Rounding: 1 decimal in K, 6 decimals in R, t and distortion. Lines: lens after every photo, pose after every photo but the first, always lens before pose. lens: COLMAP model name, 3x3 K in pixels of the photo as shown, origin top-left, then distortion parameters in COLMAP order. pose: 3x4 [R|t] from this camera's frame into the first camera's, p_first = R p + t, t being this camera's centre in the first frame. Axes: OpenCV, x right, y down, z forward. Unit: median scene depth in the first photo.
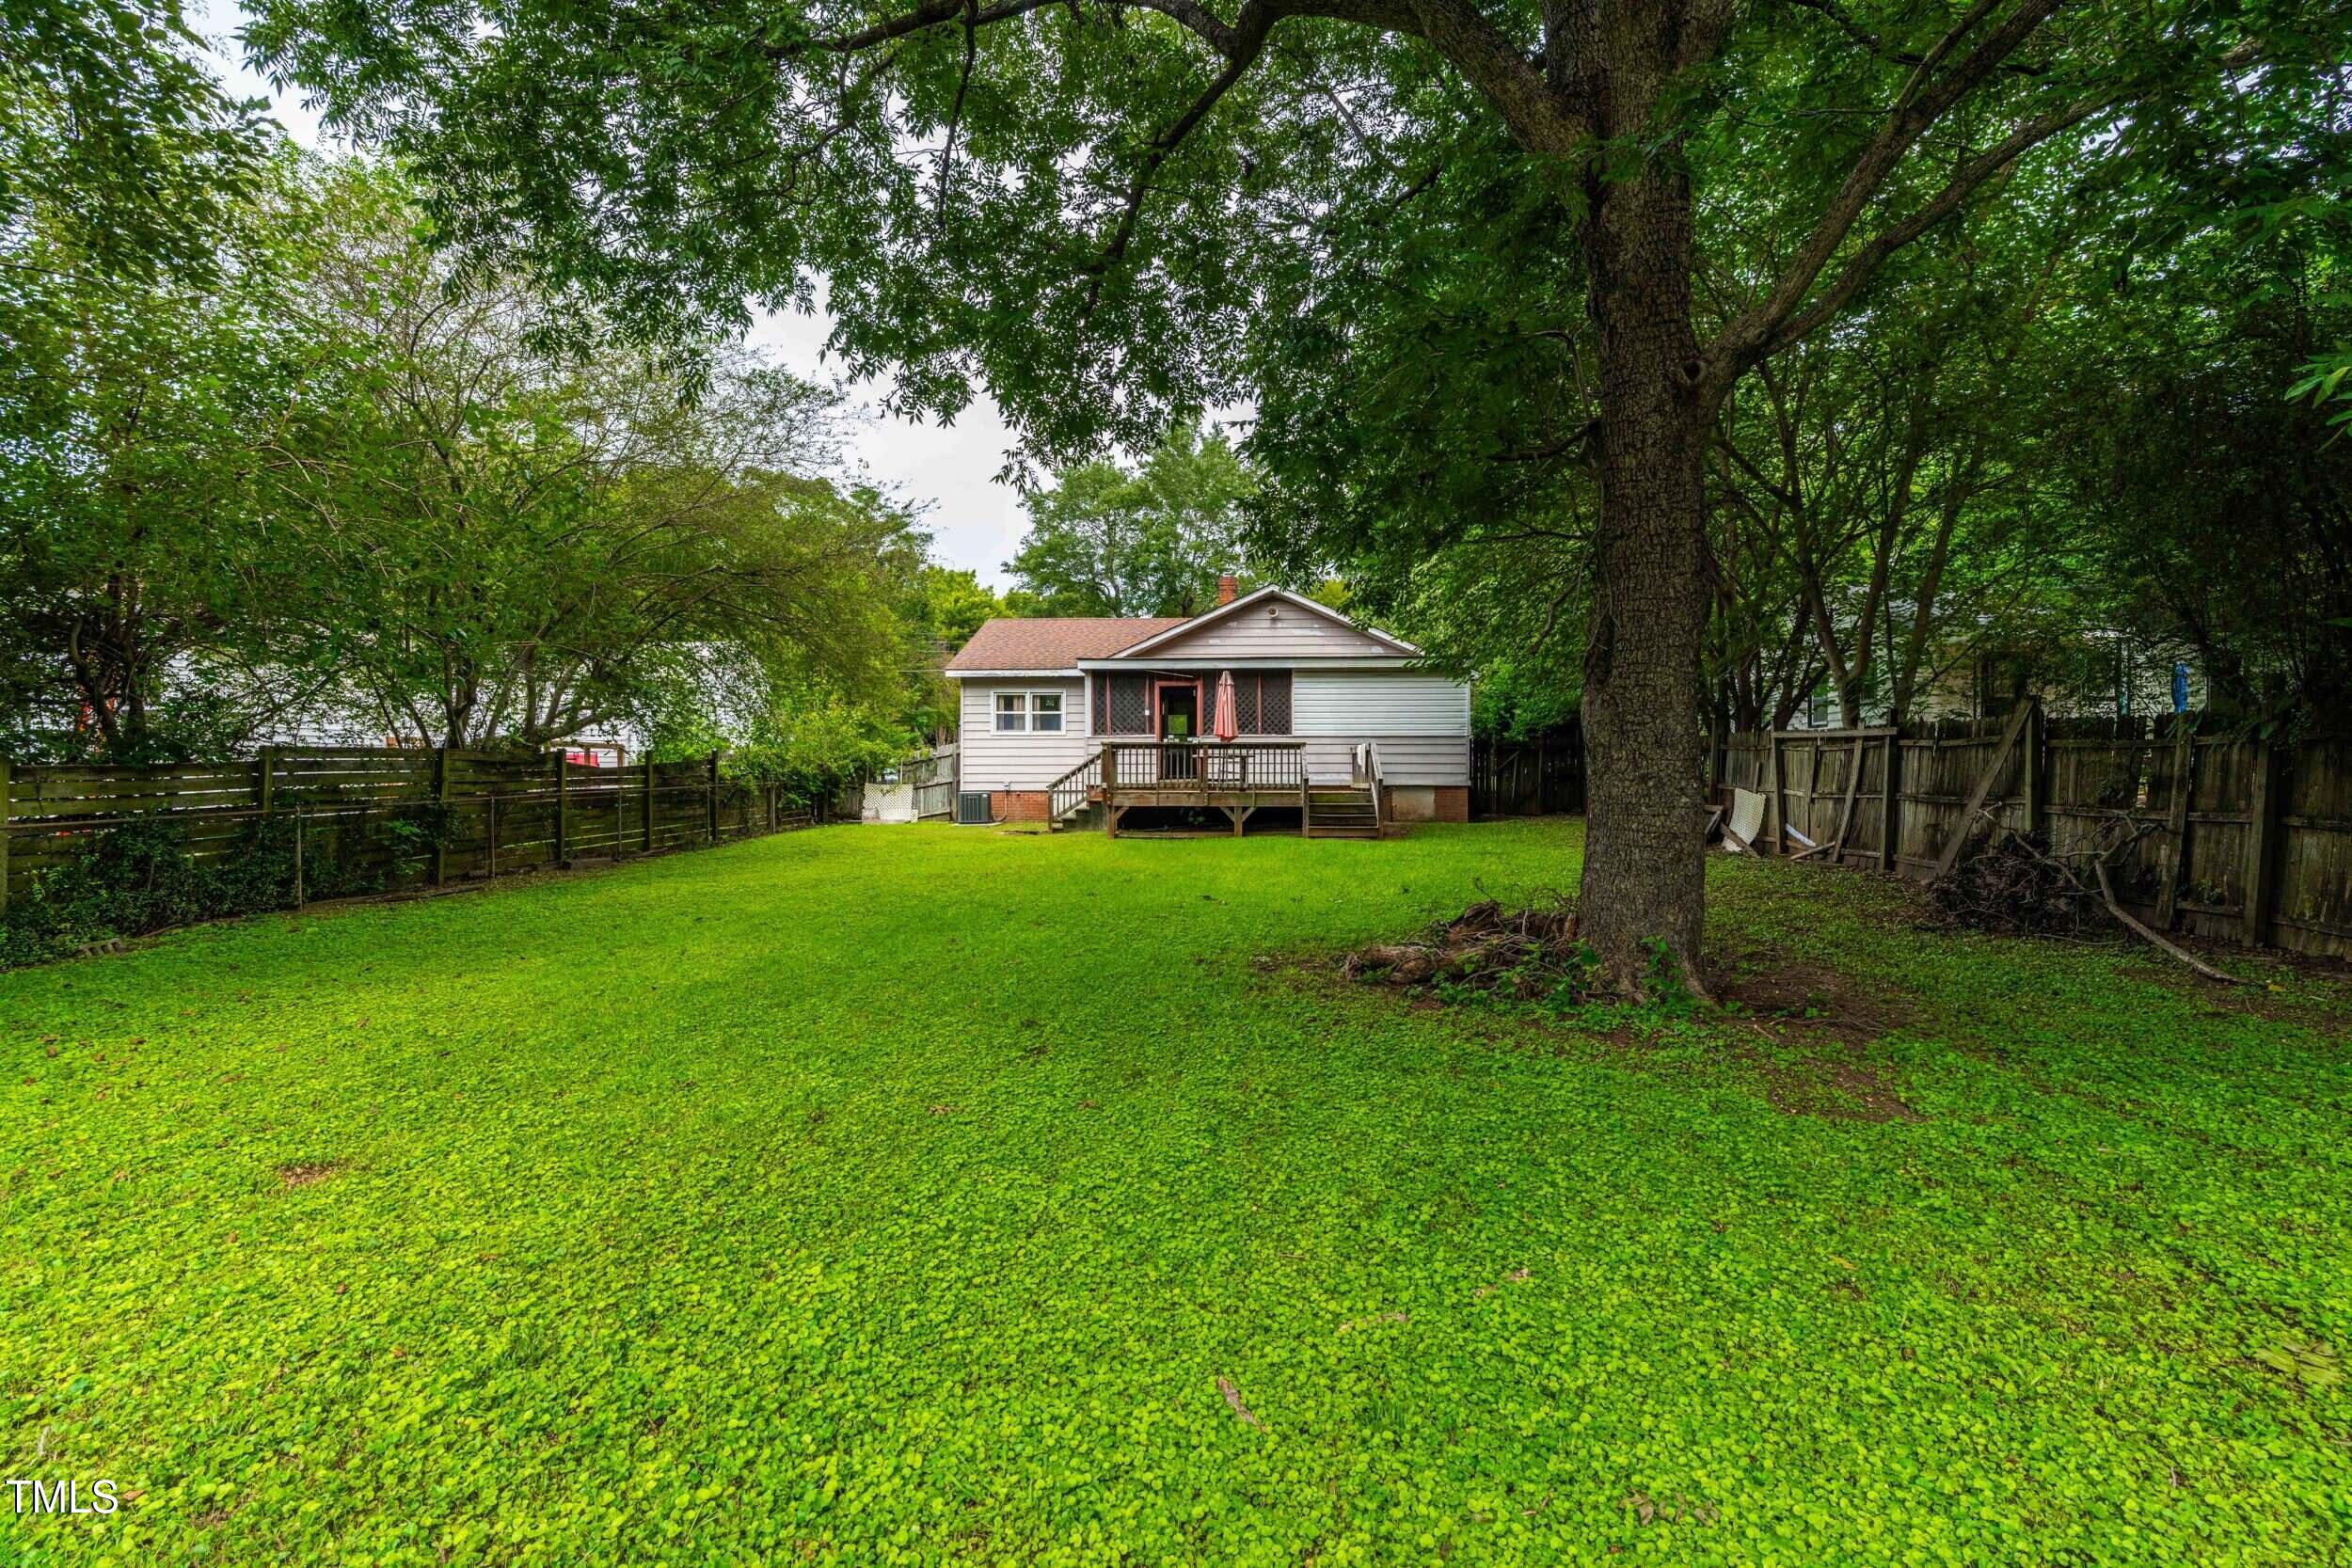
lens RADIAL K [[1069.8, 0, 1176.0], [0, 1069.8, 784.0], [0, 0, 1]] dist [-0.000767, 0.000128]
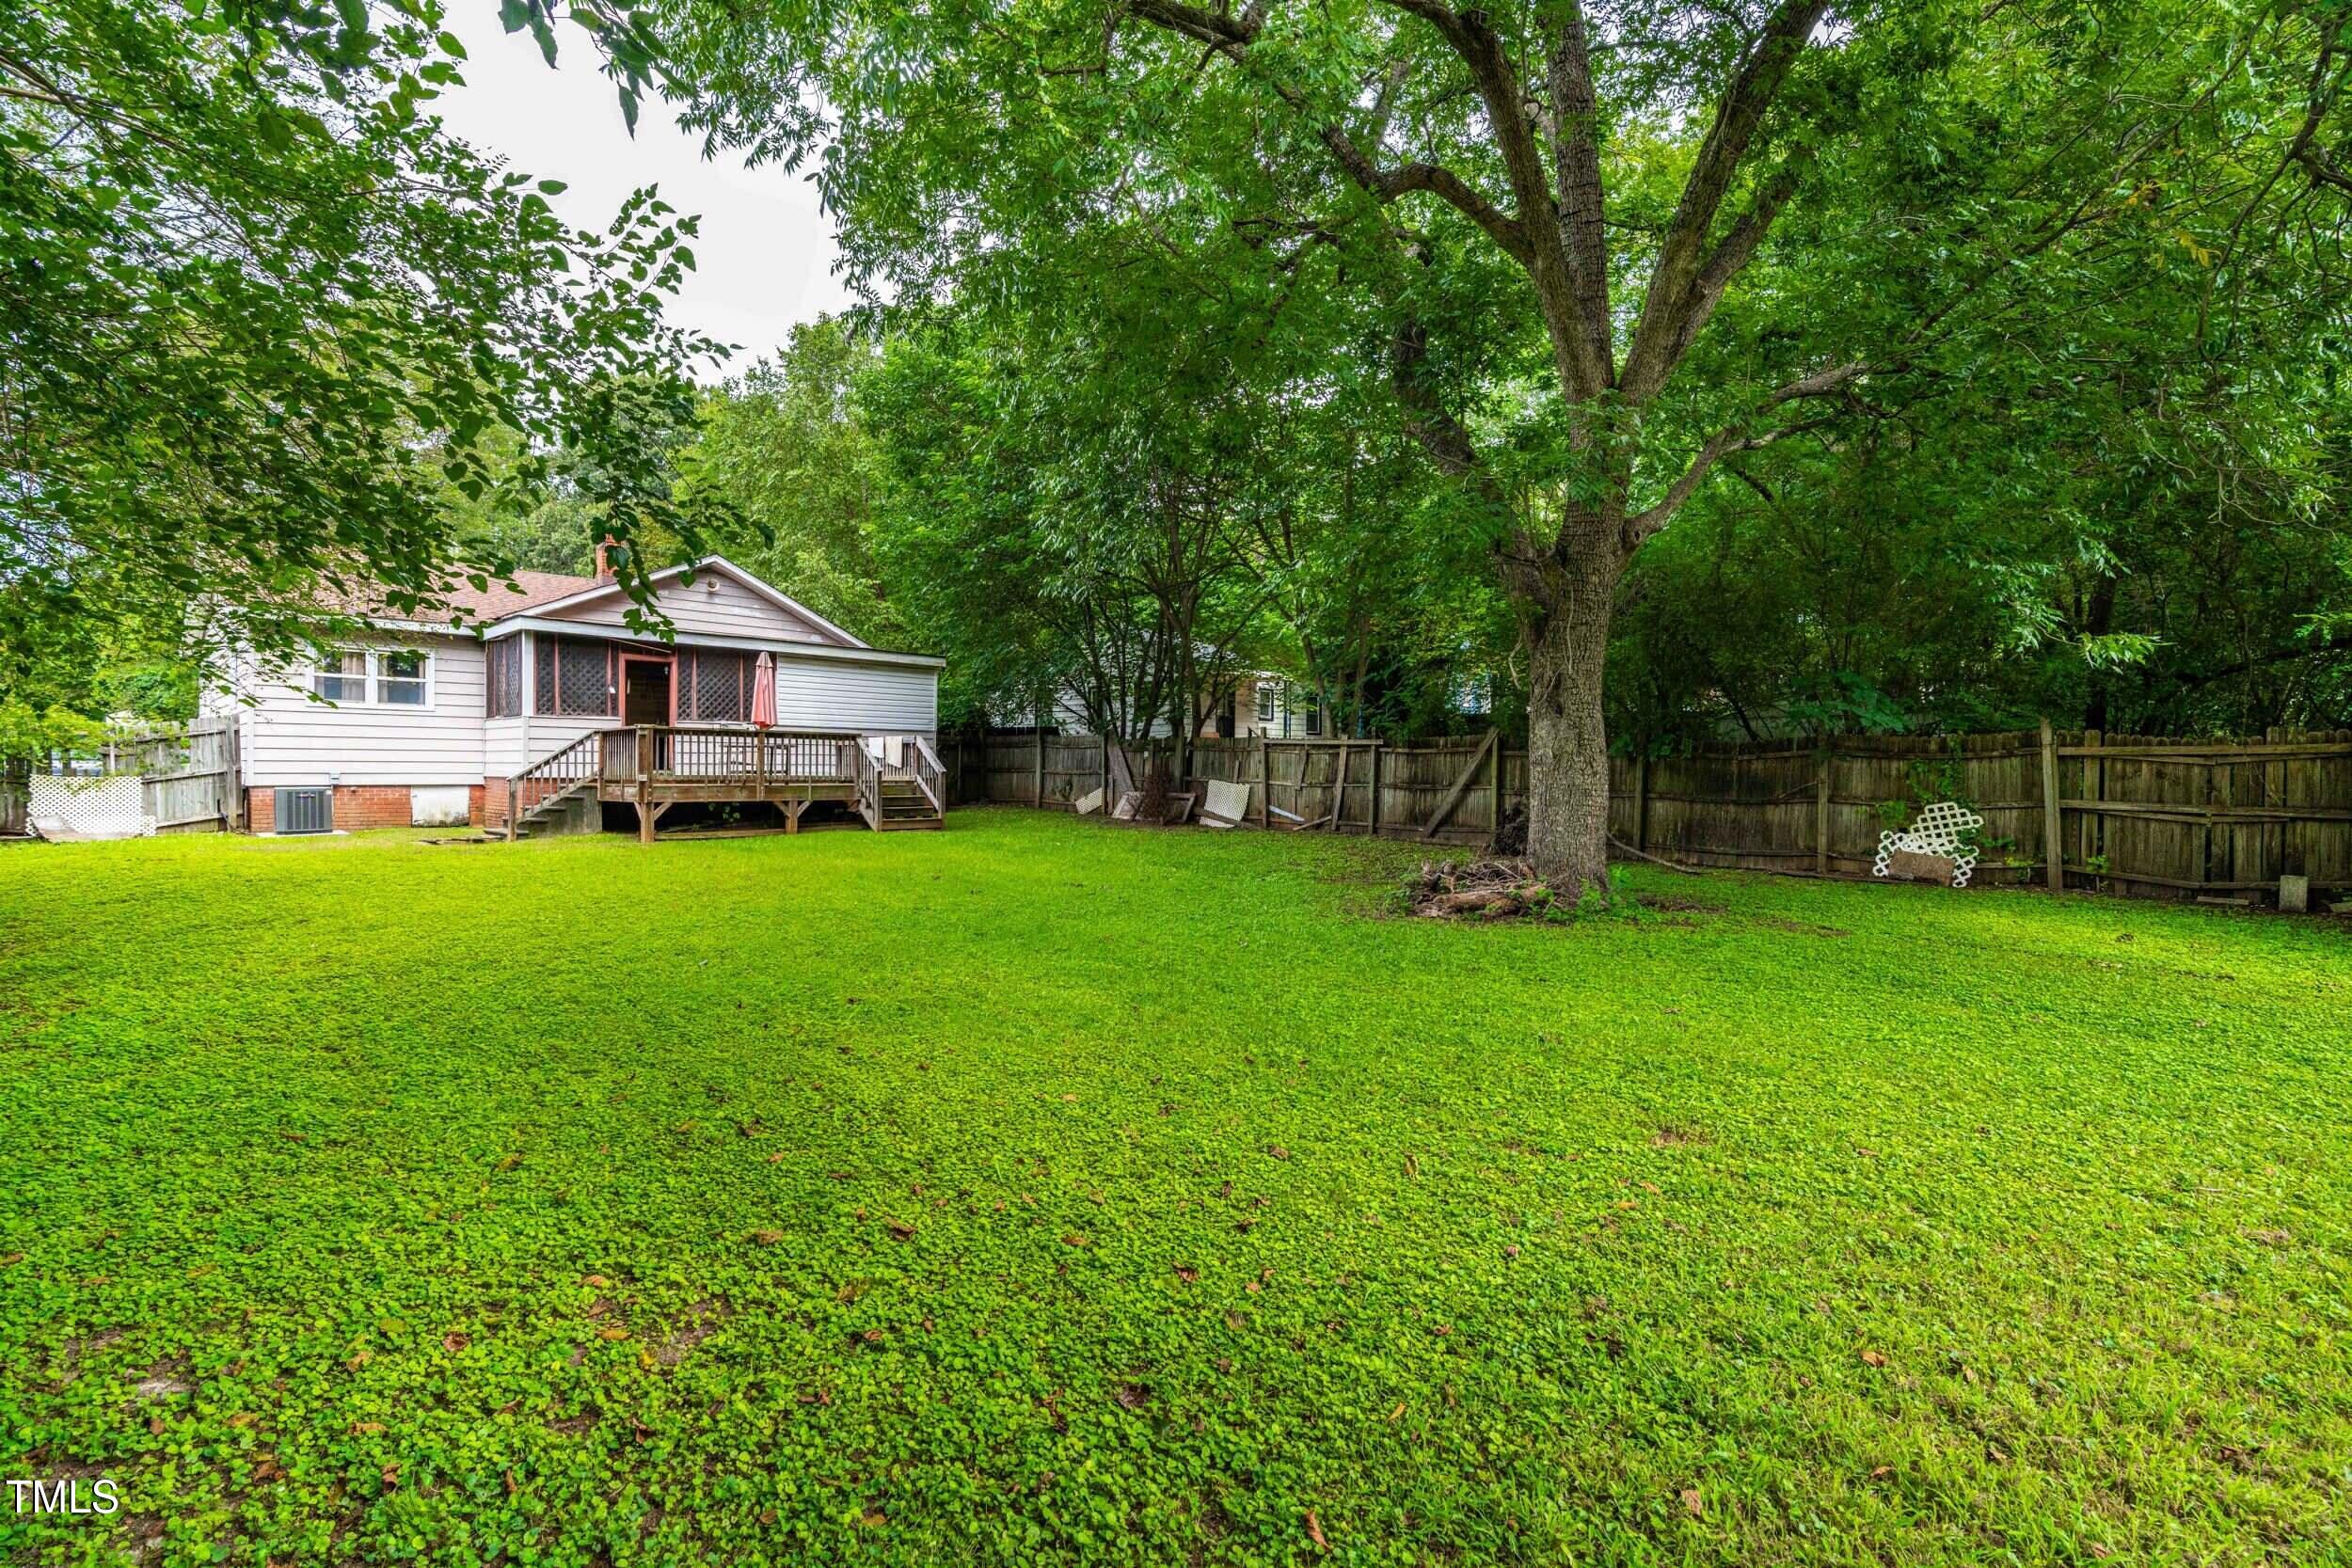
lens RADIAL K [[1069.8, 0, 1176.0], [0, 1069.8, 784.0], [0, 0, 1]] dist [-0.000767, 0.000128]
pose [[0.653135, -0.005508, 0.757221, -0.399802], [-0.000705, 0.999969, 0.007882, -0.000587], [-0.757241, -0.005682, 0.653111, 0.135392]]
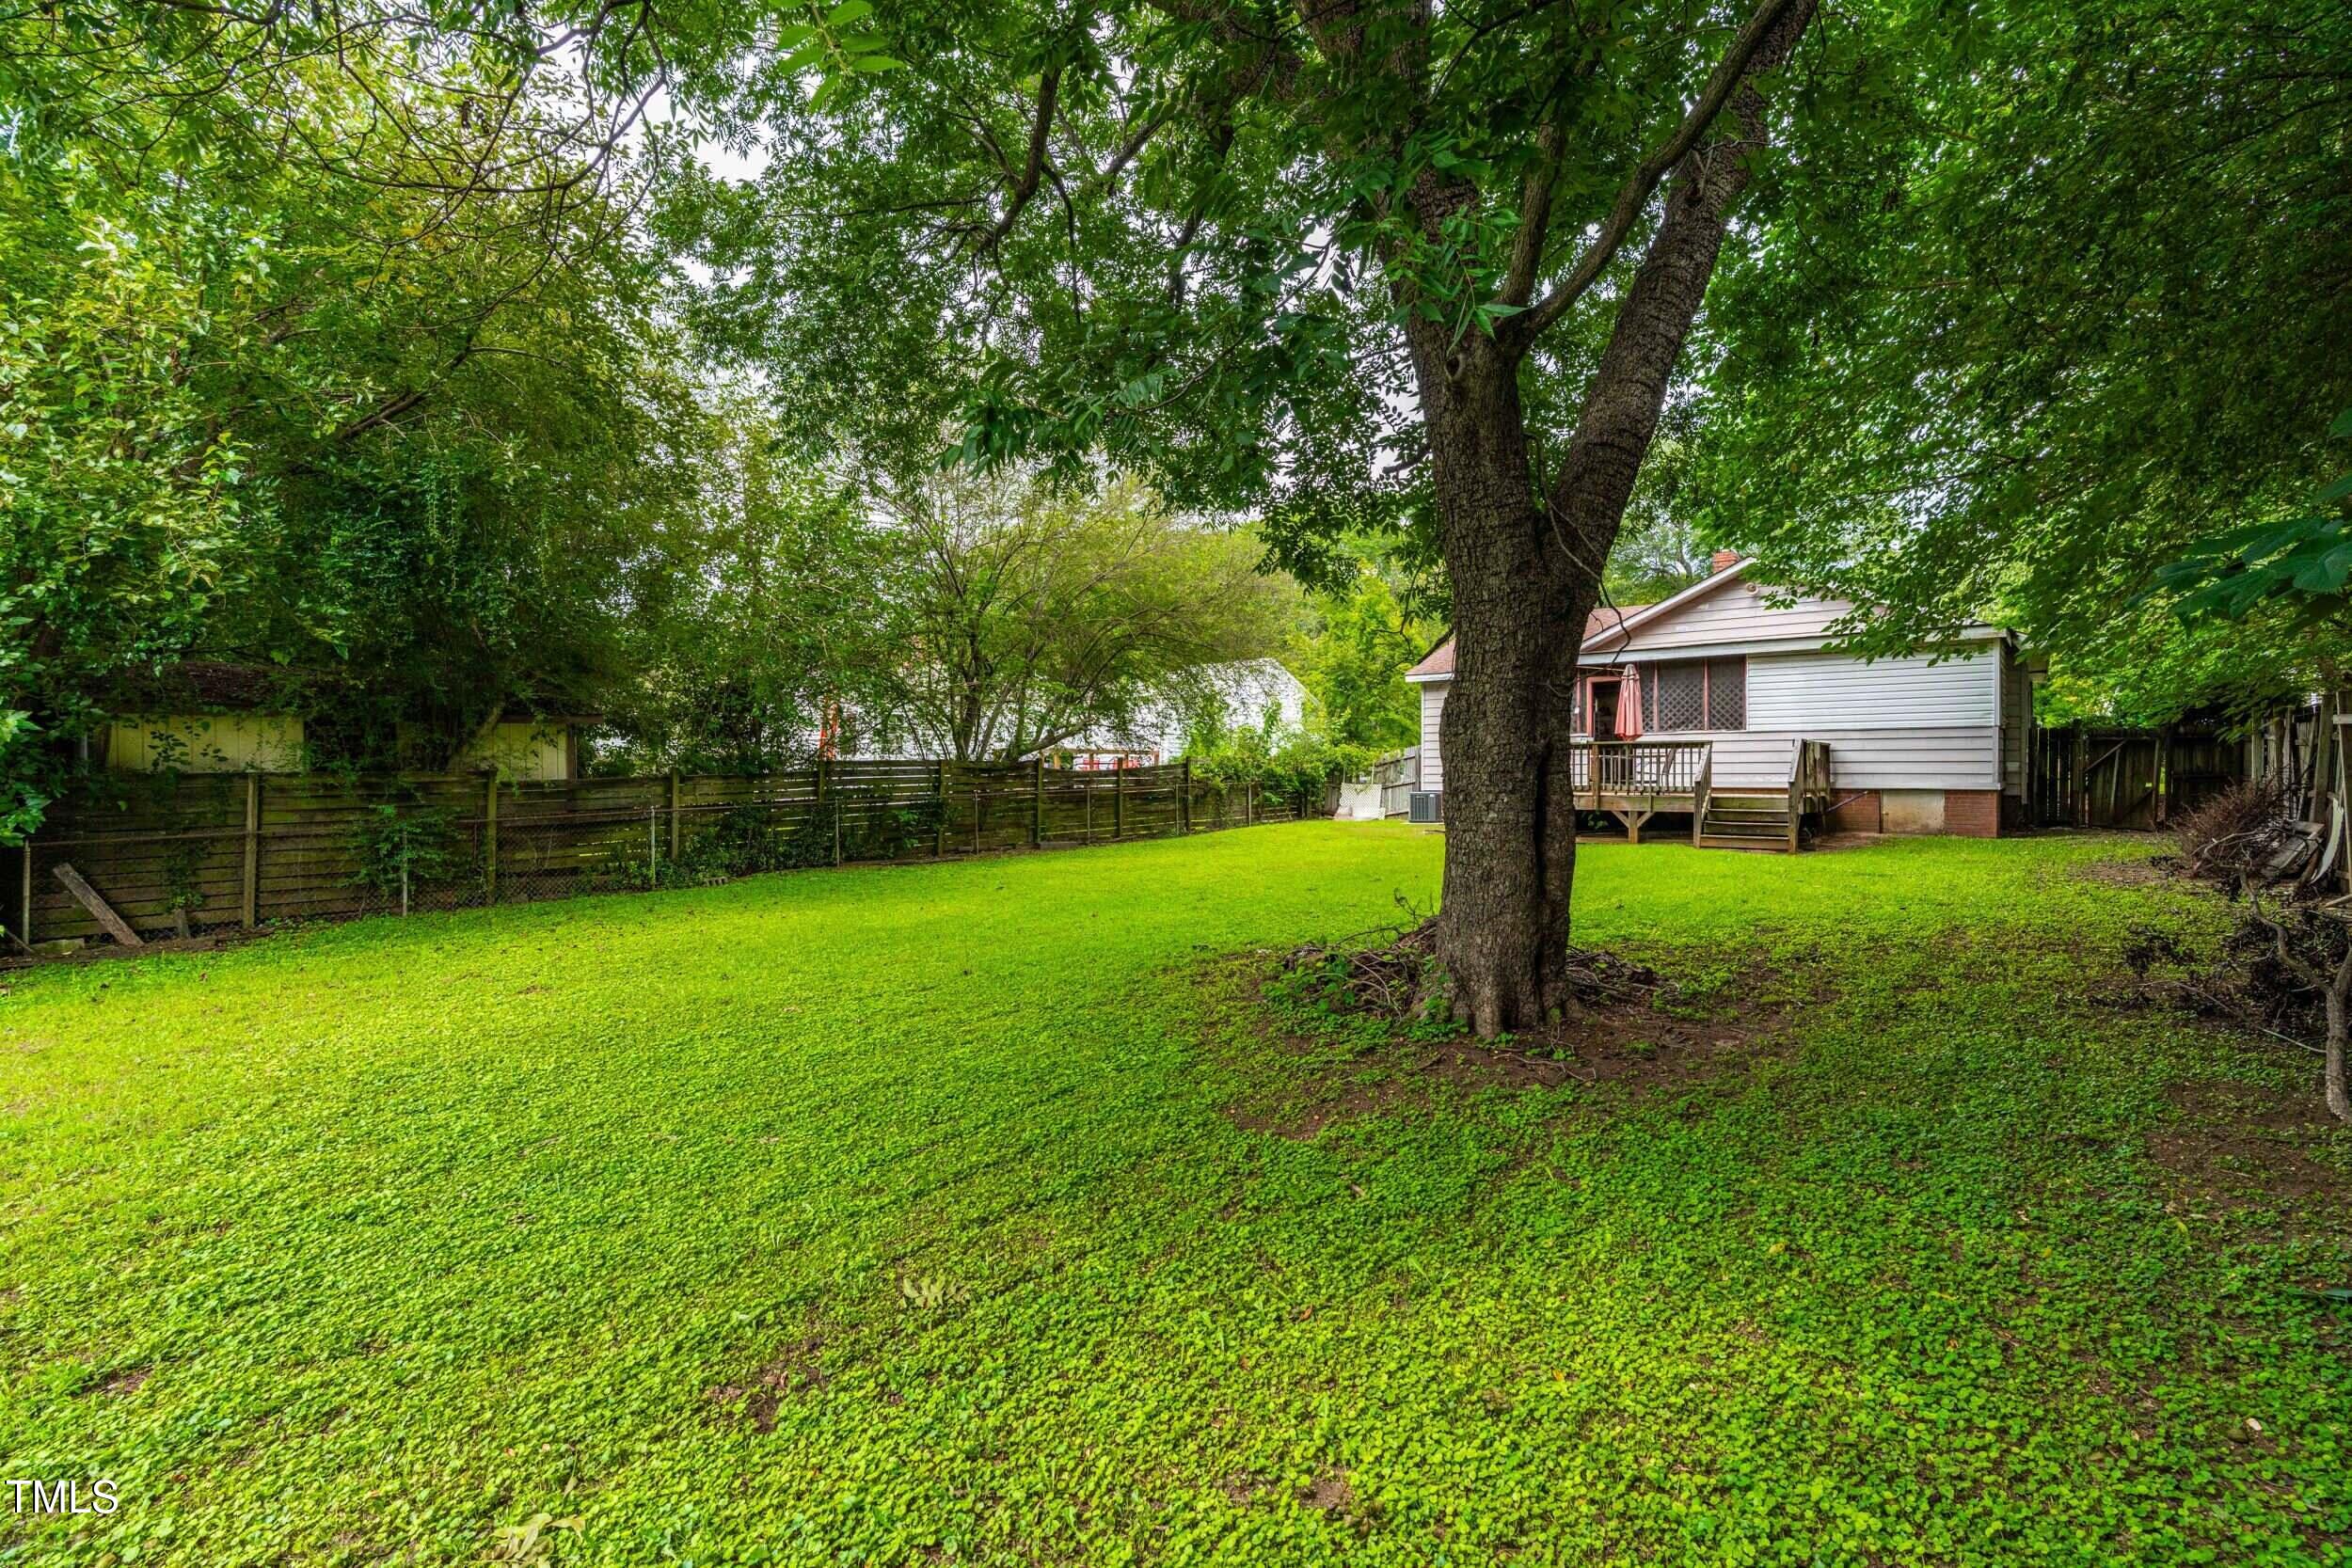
lens RADIAL K [[1069.8, 0, 1176.0], [0, 1069.8, 784.0], [0, 0, 1]] dist [-0.000767, 0.000128]
pose [[0.808123, 0.004083, -0.589000, 0.265337], [-0.001819, 0.999989, 0.004437, -0.005357], [0.589011, -0.002514, 0.808121, 0.021577]]
